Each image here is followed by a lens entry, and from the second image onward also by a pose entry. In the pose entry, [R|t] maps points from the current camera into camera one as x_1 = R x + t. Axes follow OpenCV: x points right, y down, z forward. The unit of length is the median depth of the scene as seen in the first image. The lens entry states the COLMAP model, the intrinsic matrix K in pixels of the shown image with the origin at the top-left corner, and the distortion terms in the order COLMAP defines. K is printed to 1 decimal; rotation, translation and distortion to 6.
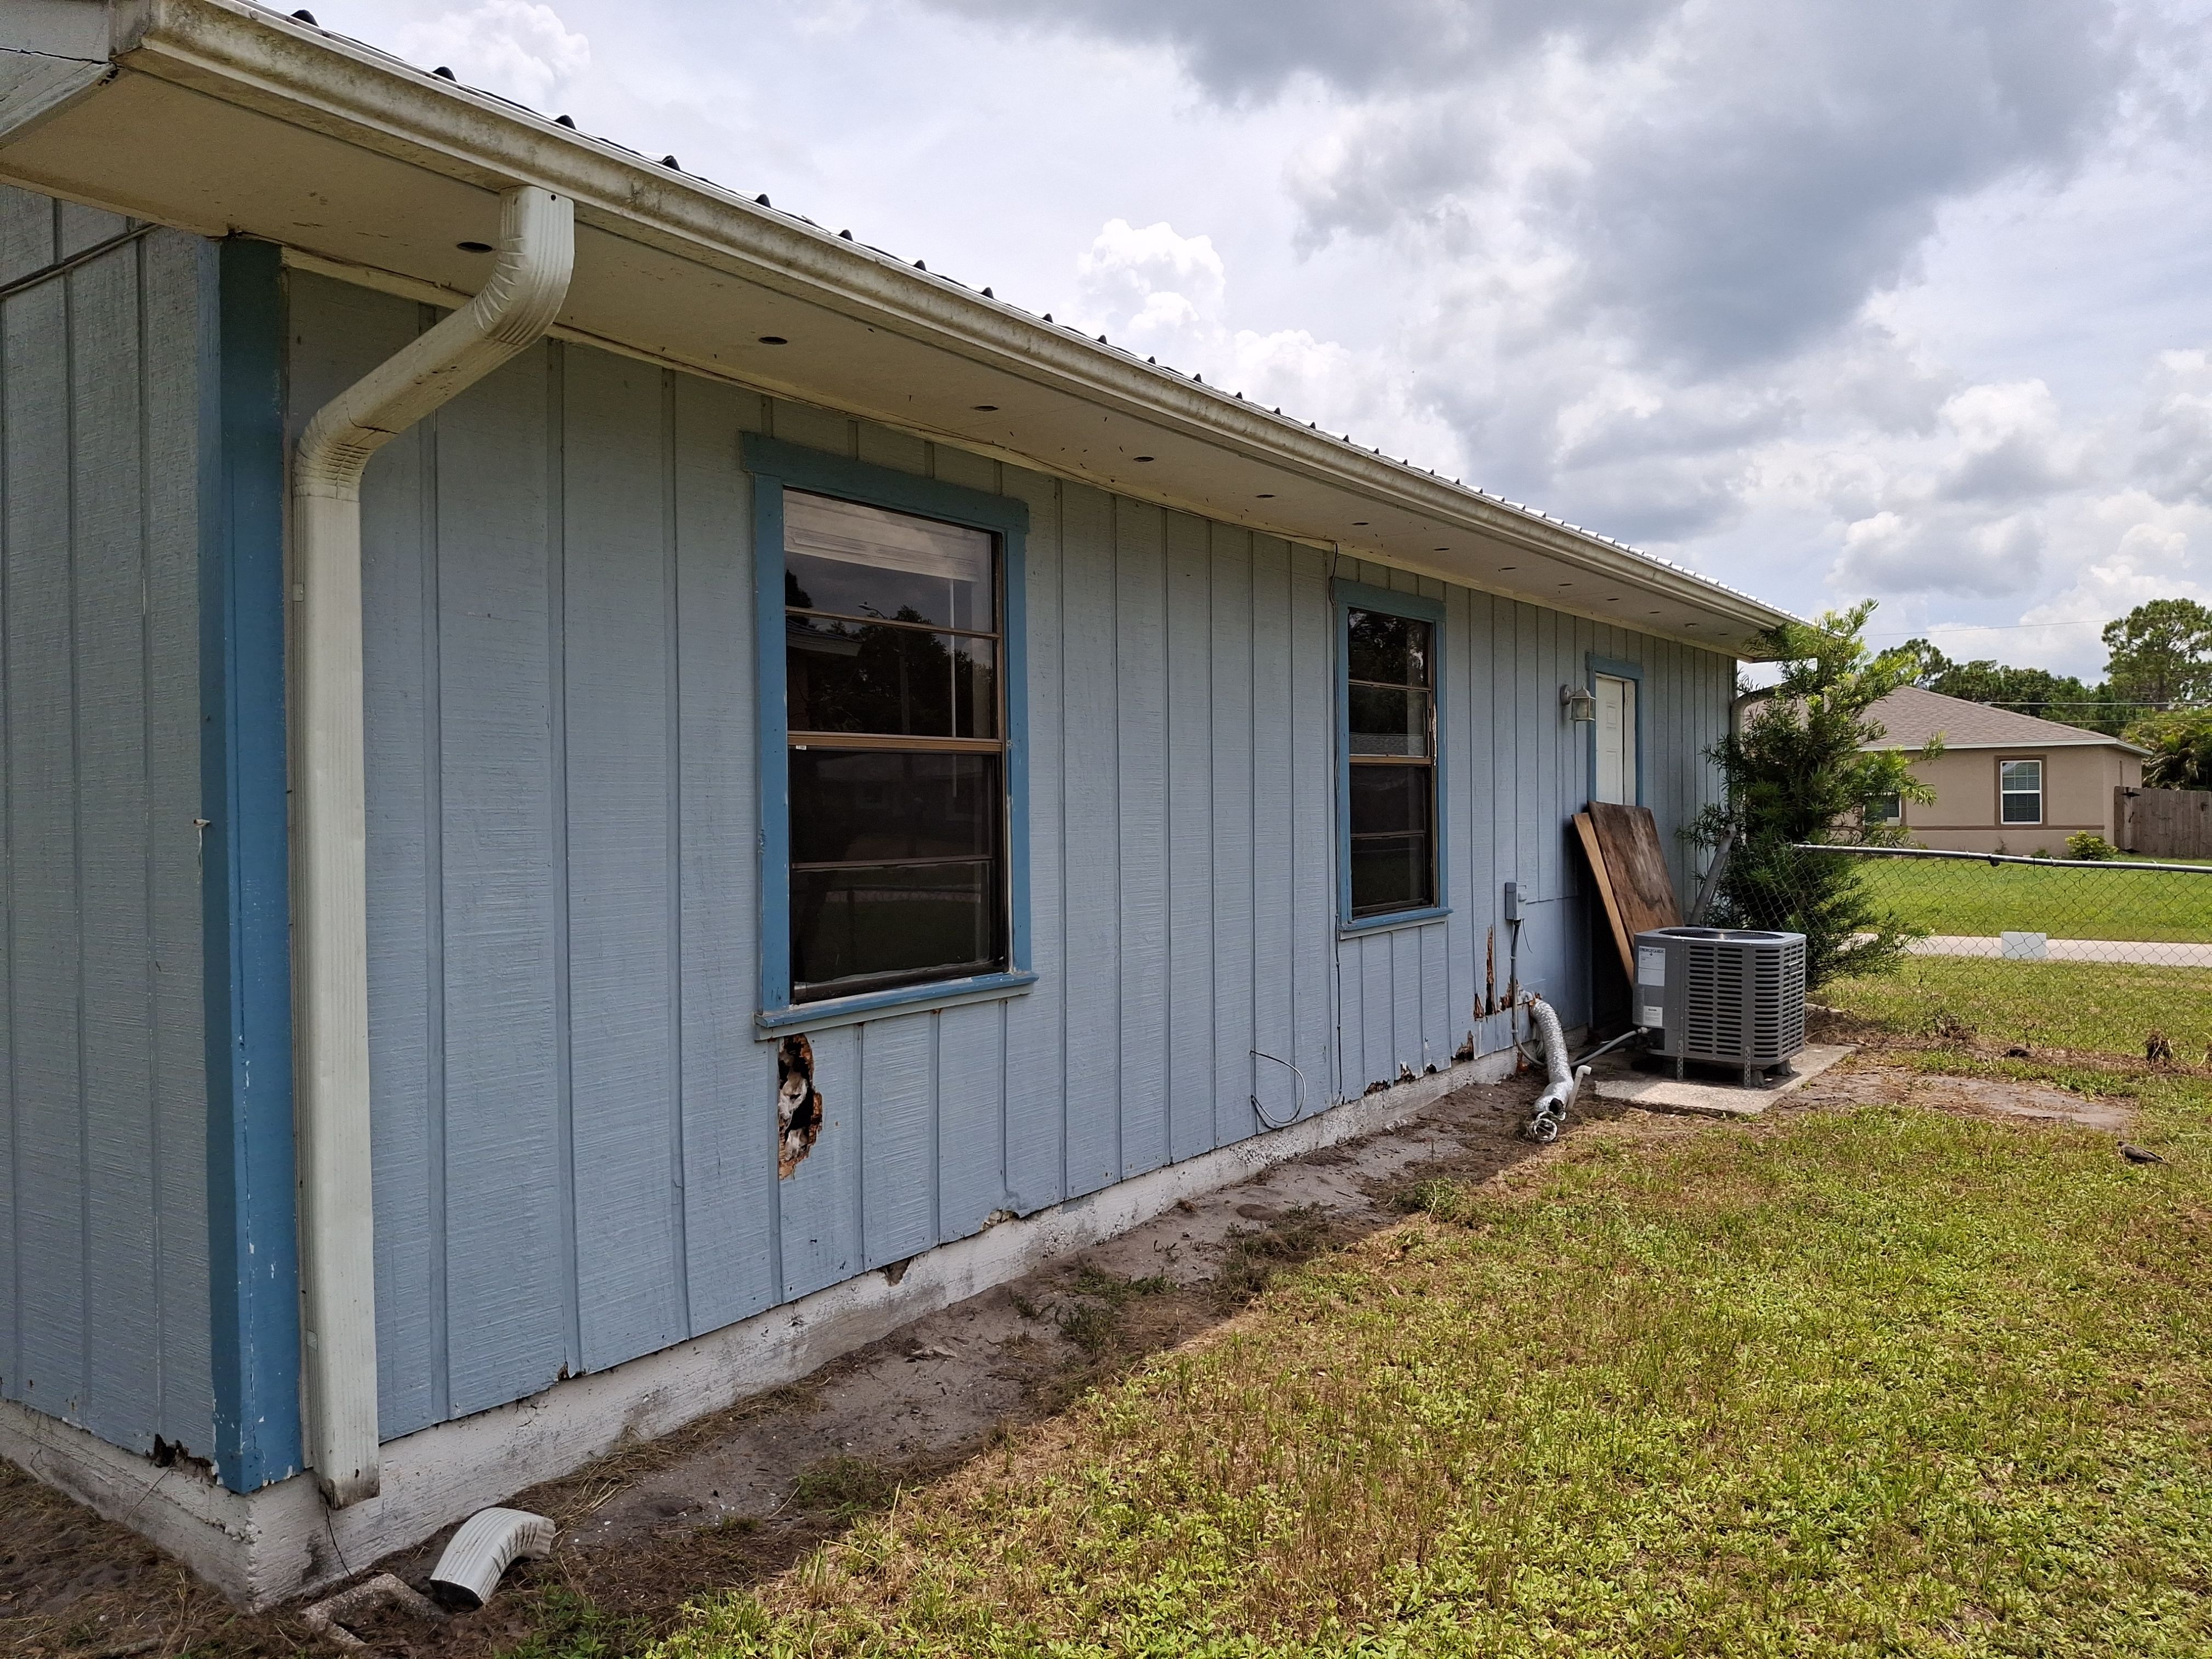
lens RADIAL K [[1598.9, 0, 1107.9], [0, 1598.9, 818.5], [0, 0, 1]] dist [0.069638, -0.119423]
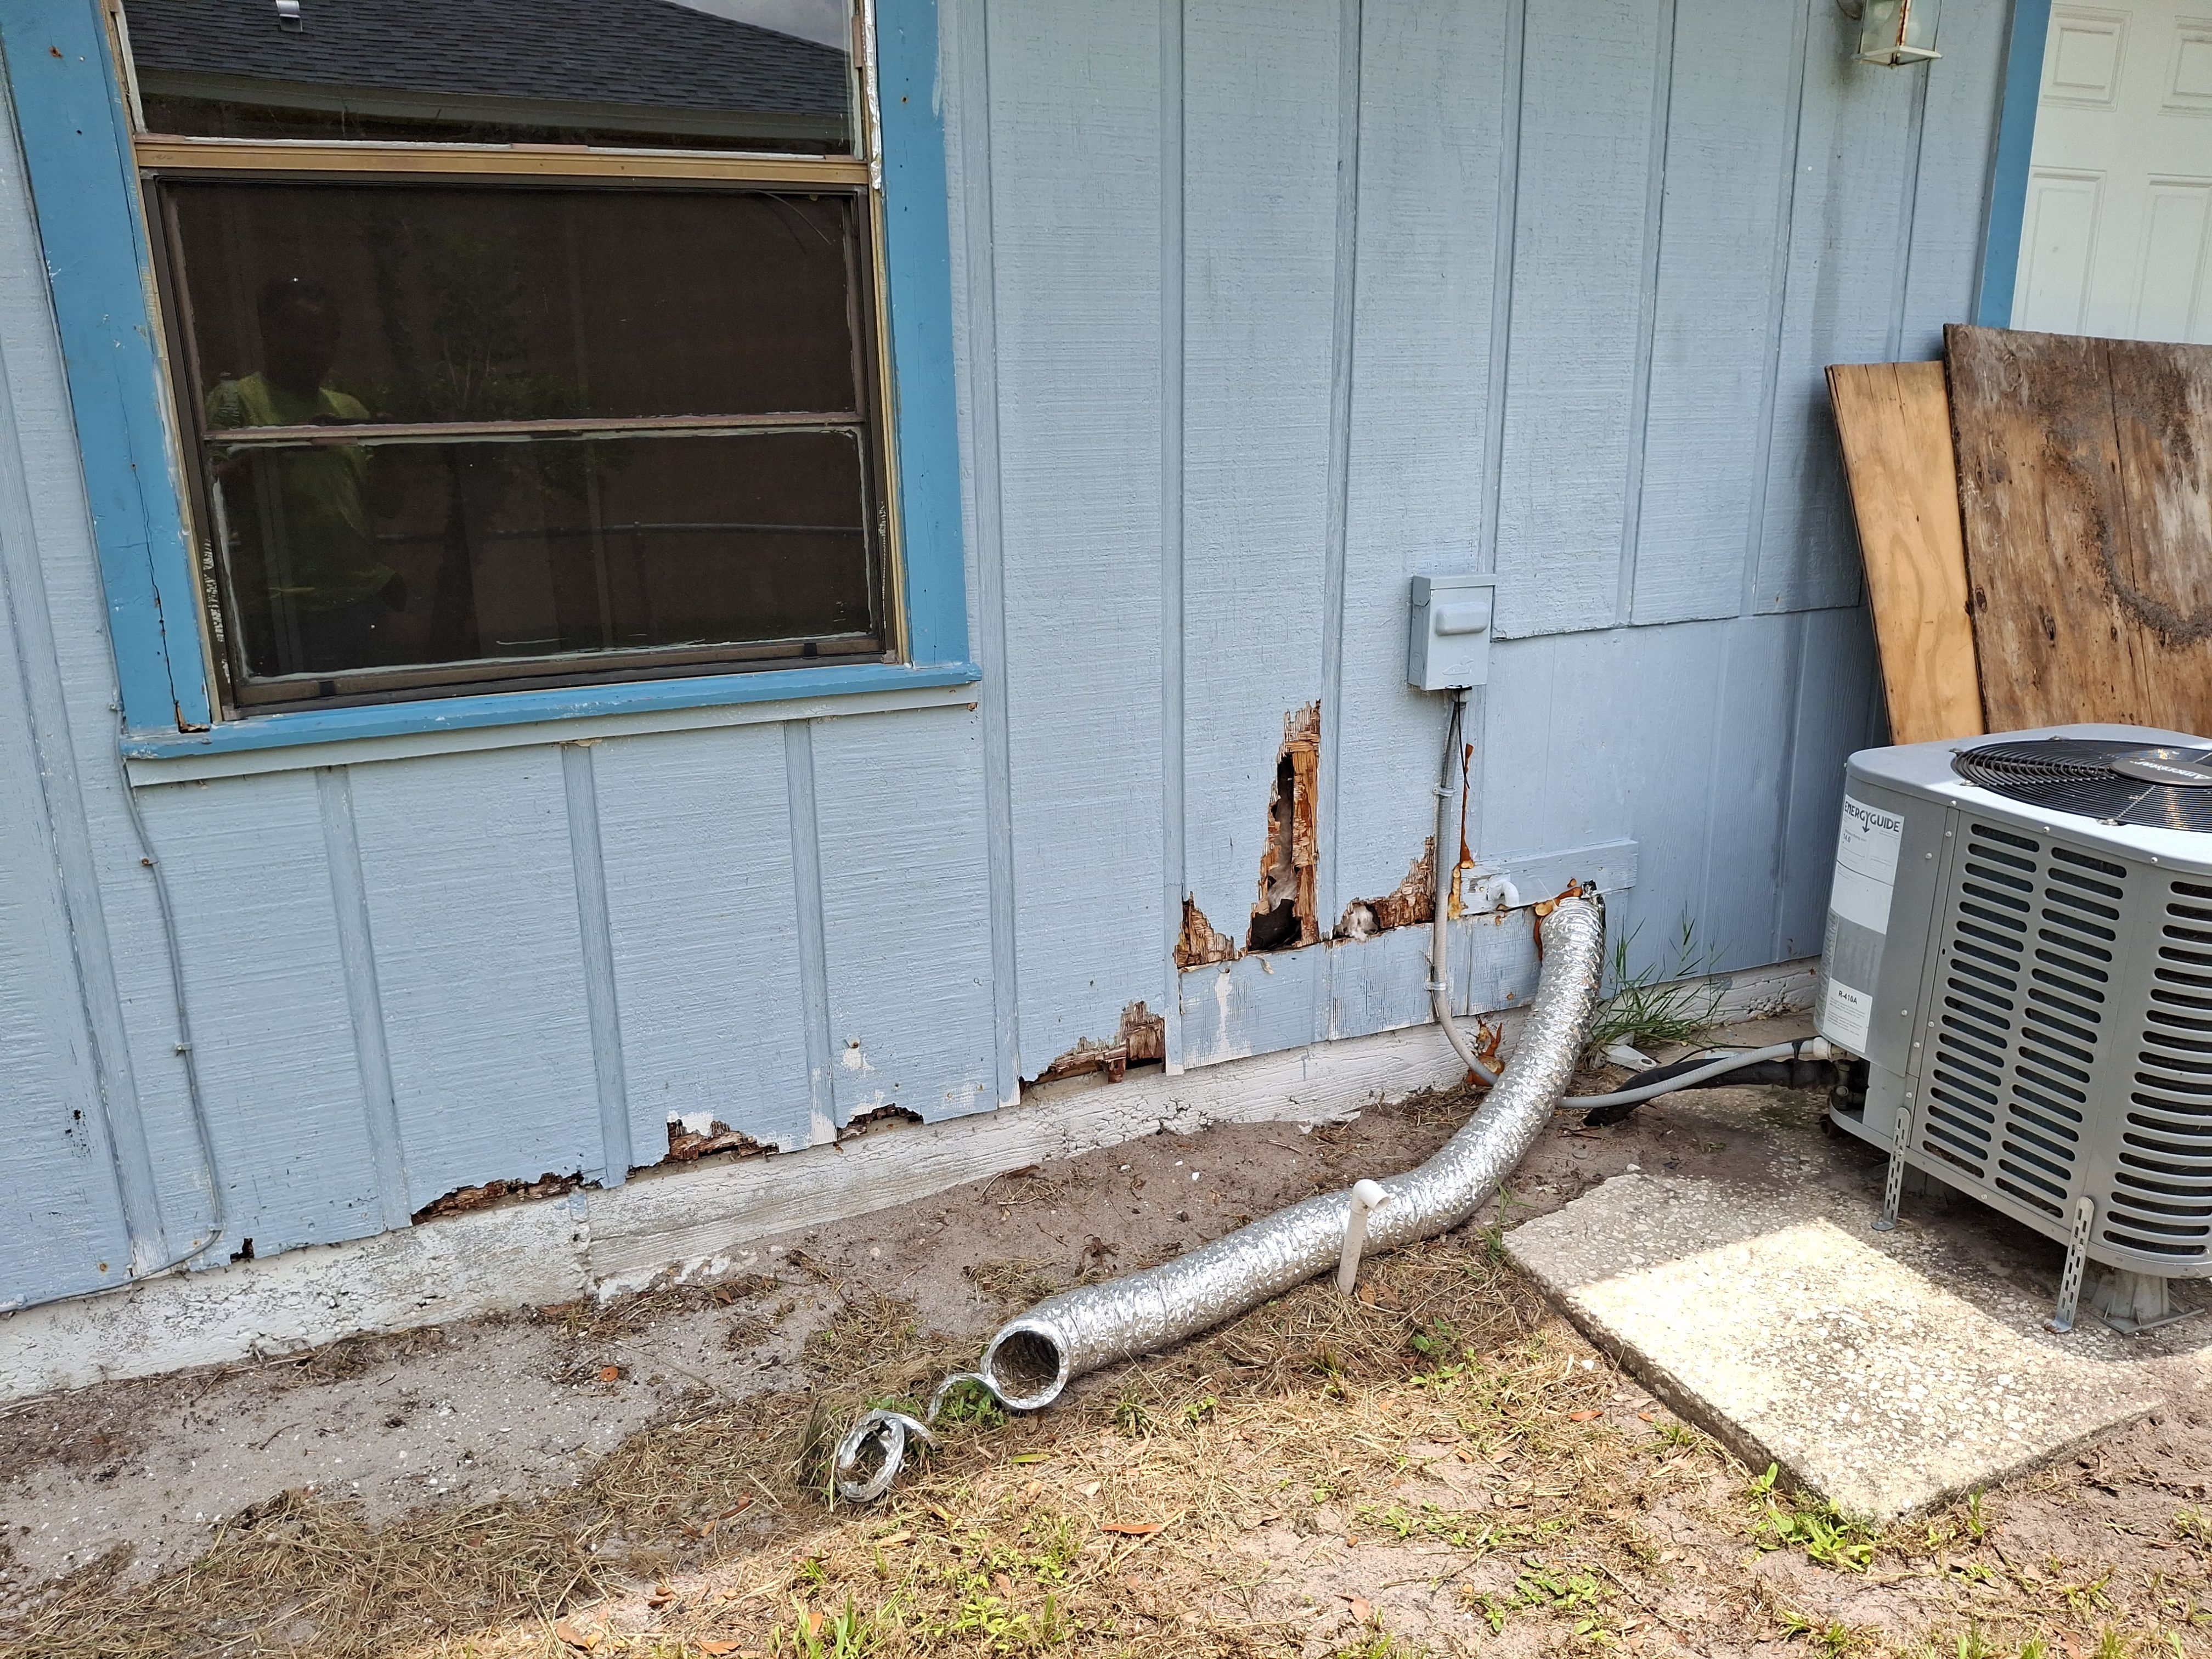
lens RADIAL K [[1639.4, 0, 1091.9], [0, 1639.4, 864.9], [0, 0, 1]] dist [0.064541, -0.158022]
pose [[0.866060, 0.137009, -0.480800, 0.367276], [-0.000829, 0.962107, 0.272671, 0.004055], [0.499939, -0.235751, 0.833356, 0.665900]]
